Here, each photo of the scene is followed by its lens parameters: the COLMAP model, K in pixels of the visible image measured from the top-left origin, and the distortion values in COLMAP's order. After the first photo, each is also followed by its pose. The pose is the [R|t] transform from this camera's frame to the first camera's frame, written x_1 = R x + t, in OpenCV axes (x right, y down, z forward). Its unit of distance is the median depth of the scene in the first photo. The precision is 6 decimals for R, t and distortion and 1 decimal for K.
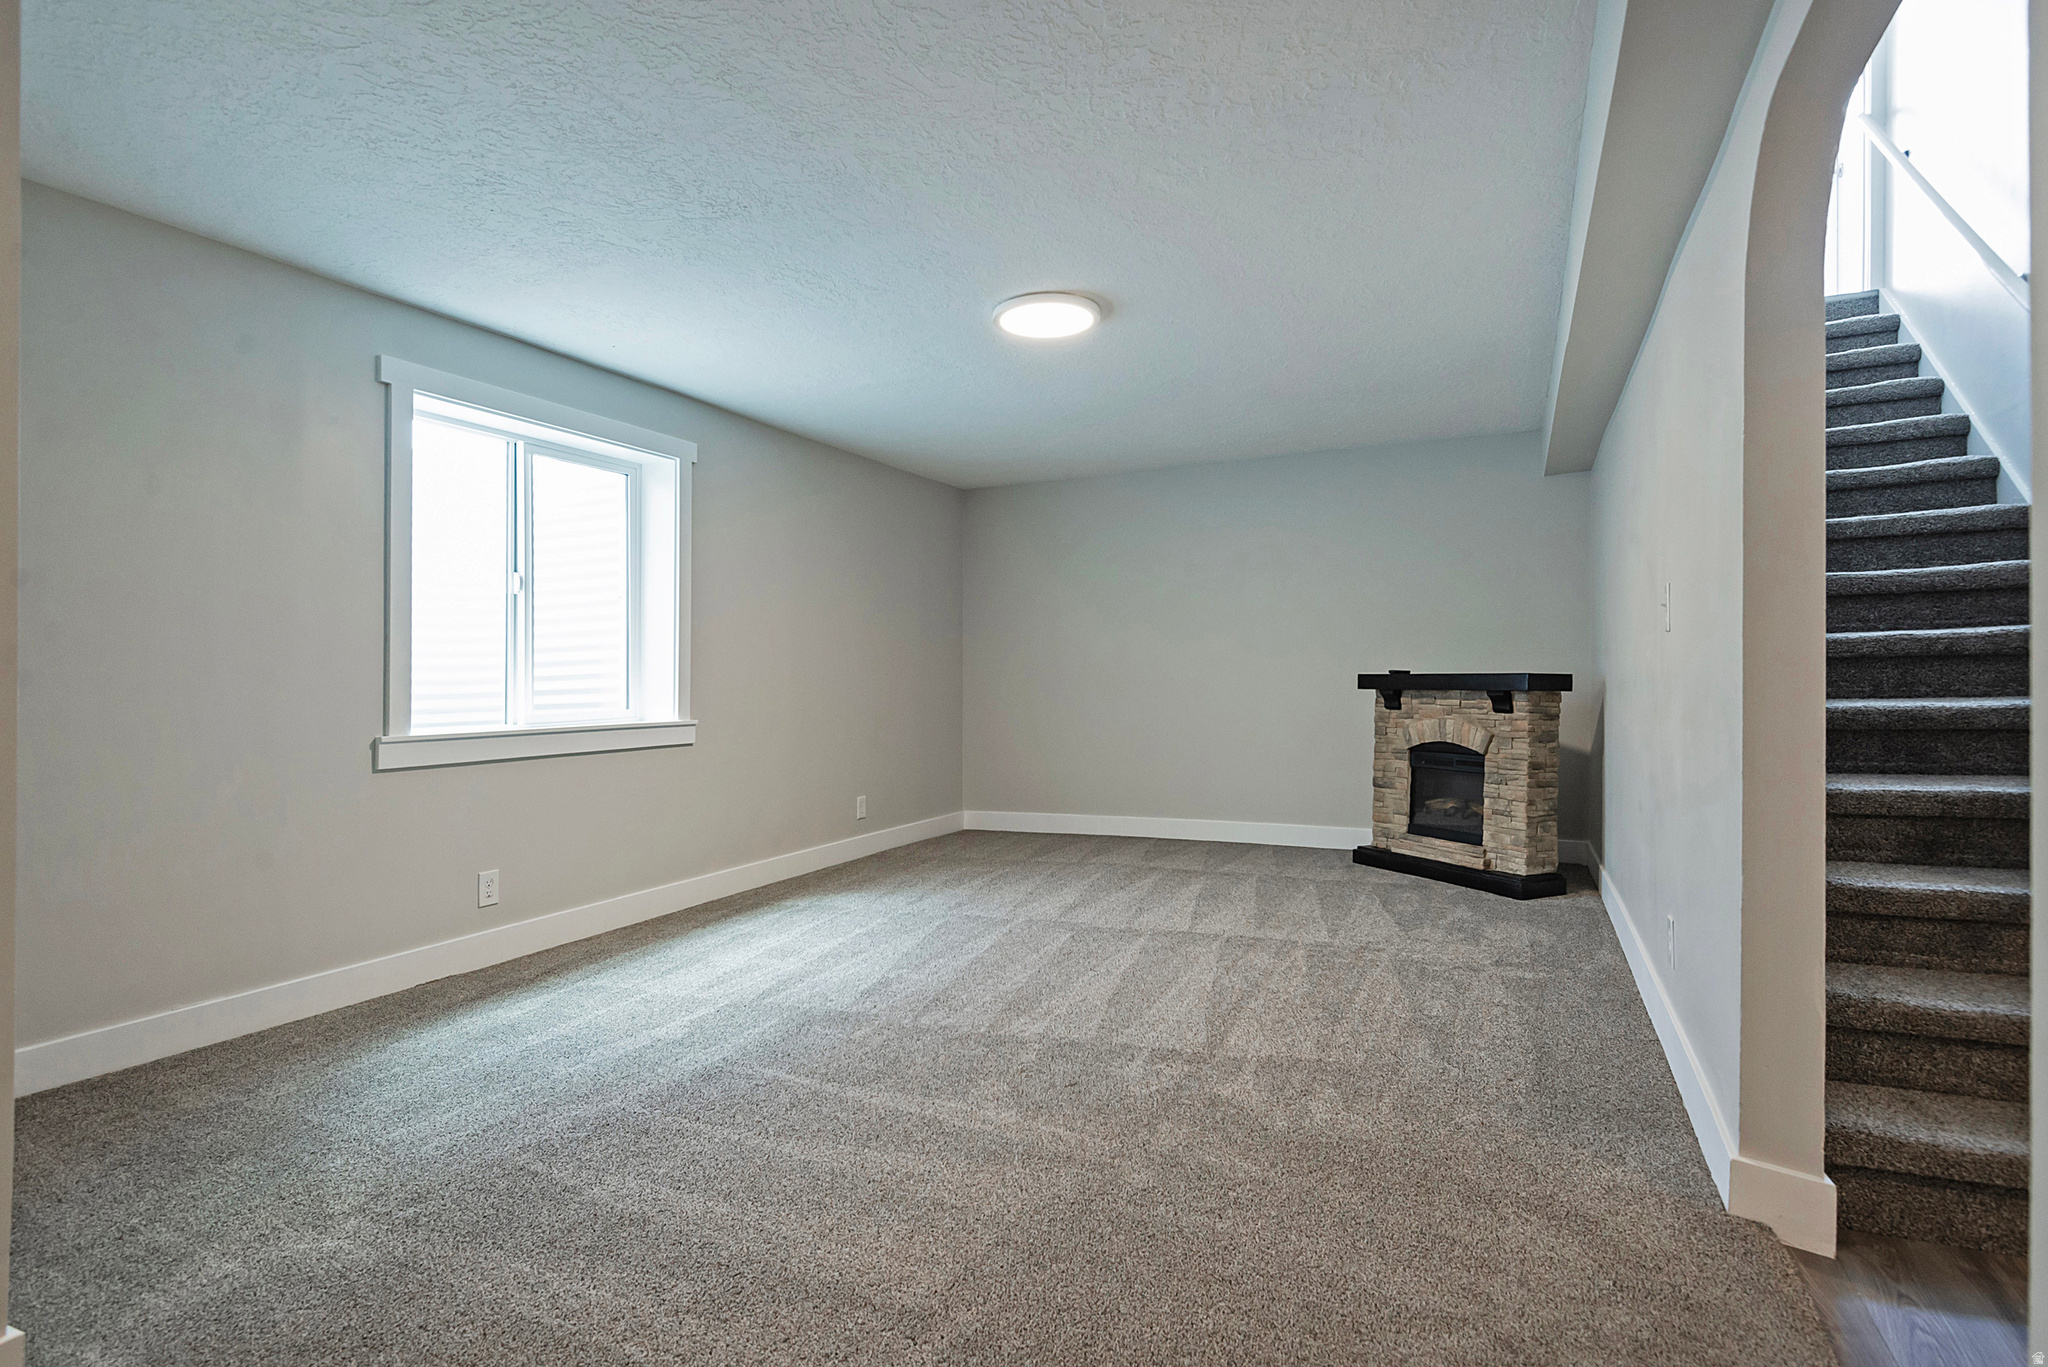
lens RADIAL K [[972.7, 0, 1008.7], [0, 972.7, 660.3], [0, 0, 1]] dist [0.066072, -0.043859]
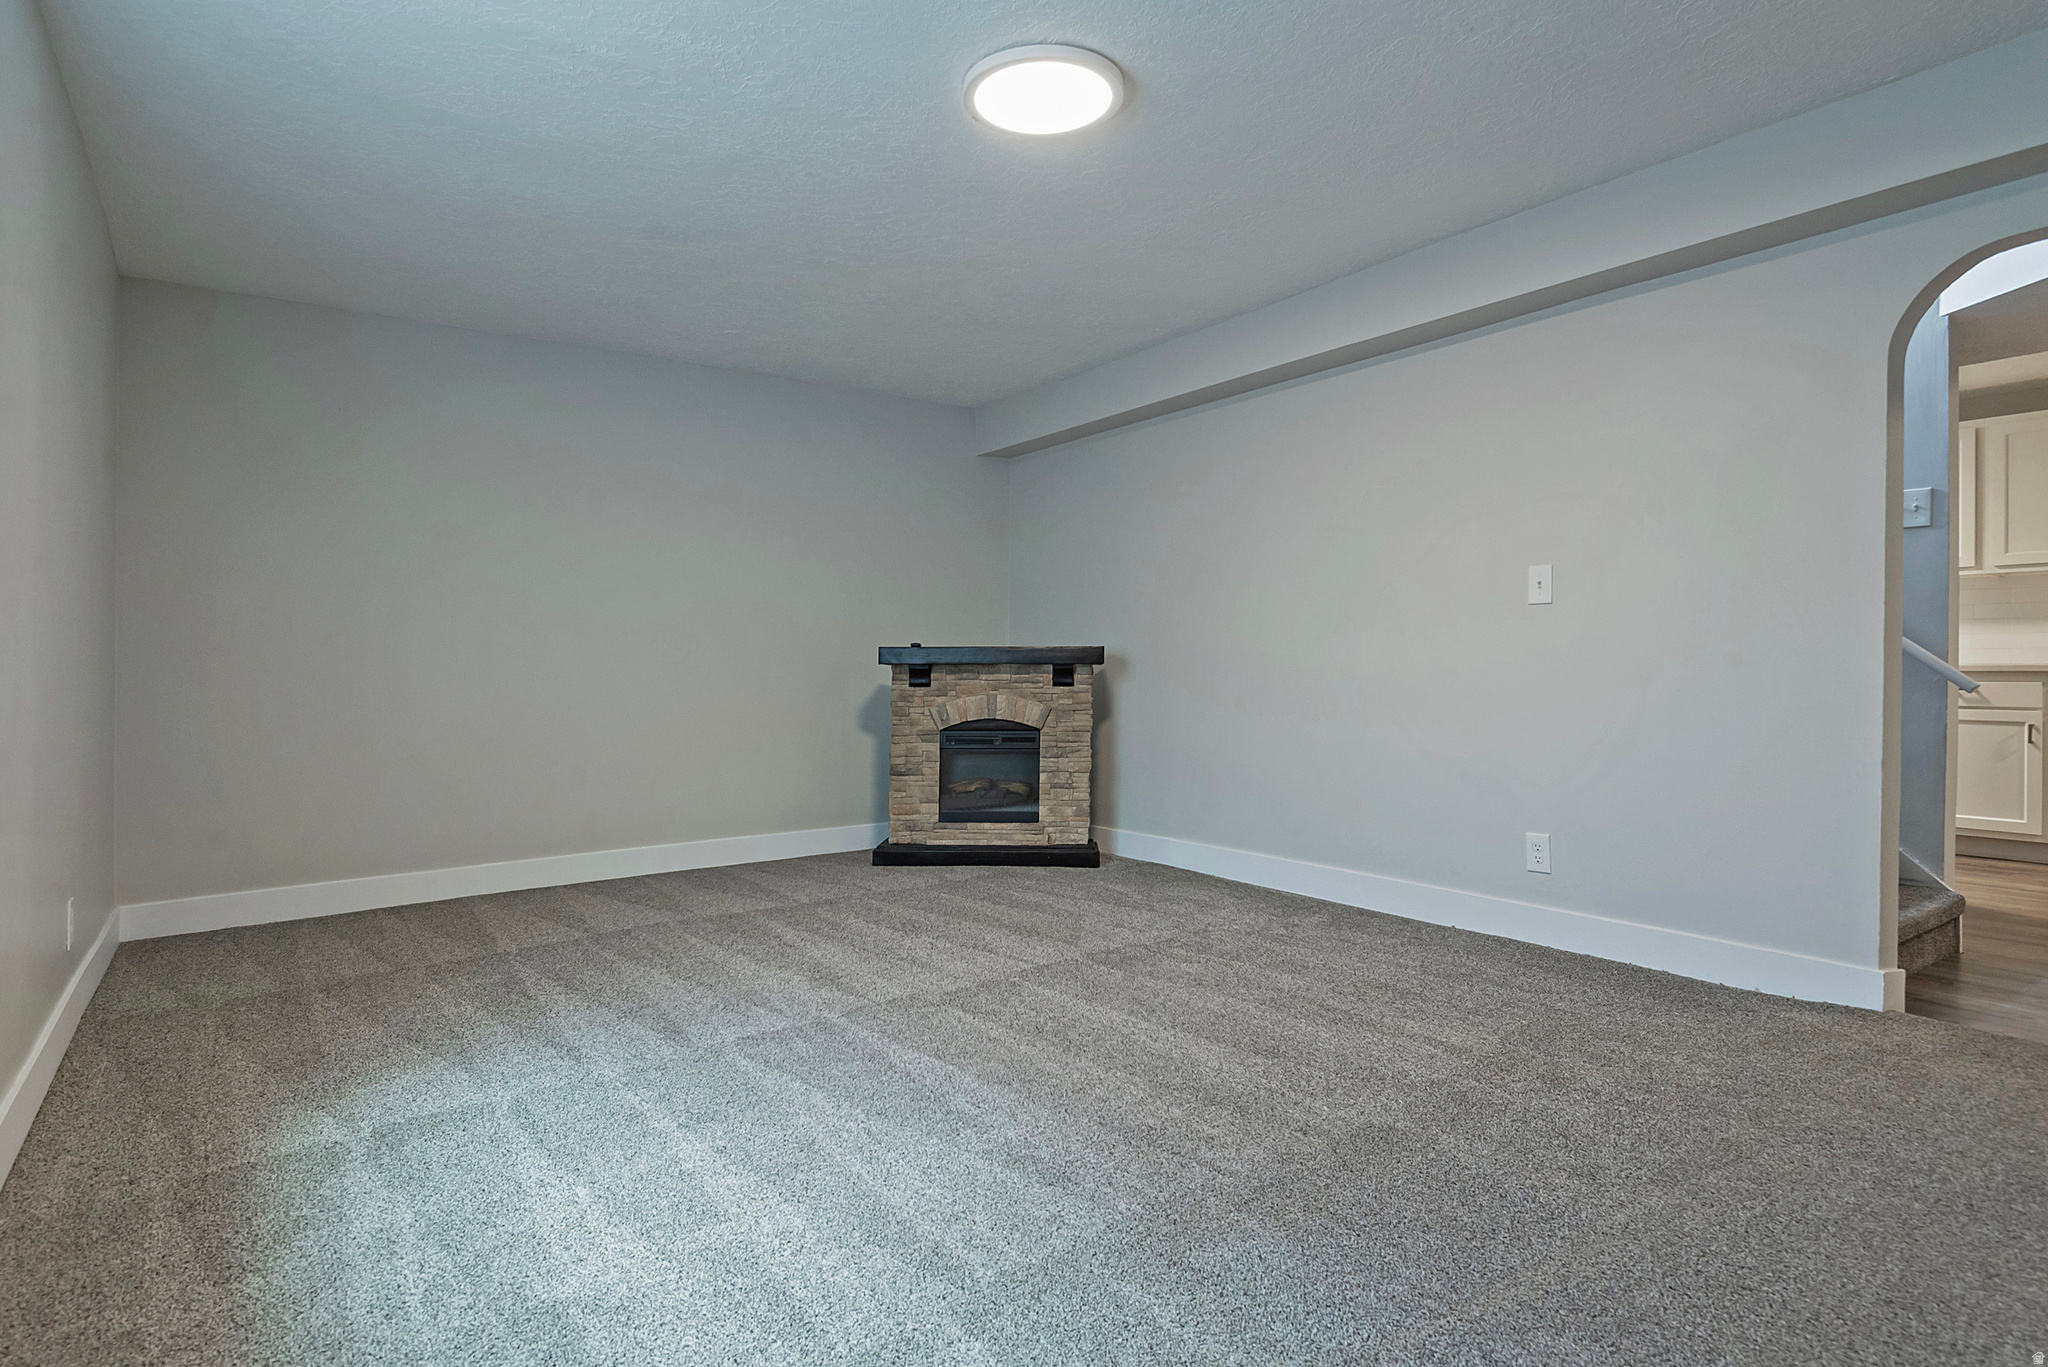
lens RADIAL K [[1074.2, 0, 1035.5], [0, 1074.2, 670.6], [0, 0, 1]] dist [0.020237, -0.001707]
pose [[0.511619, 0.002945, 0.859208, -0.441548], [-0.017629, 0.999820, 0.007071, 0.029748], [-0.859032, -0.018765, 0.511578, 0.457077]]
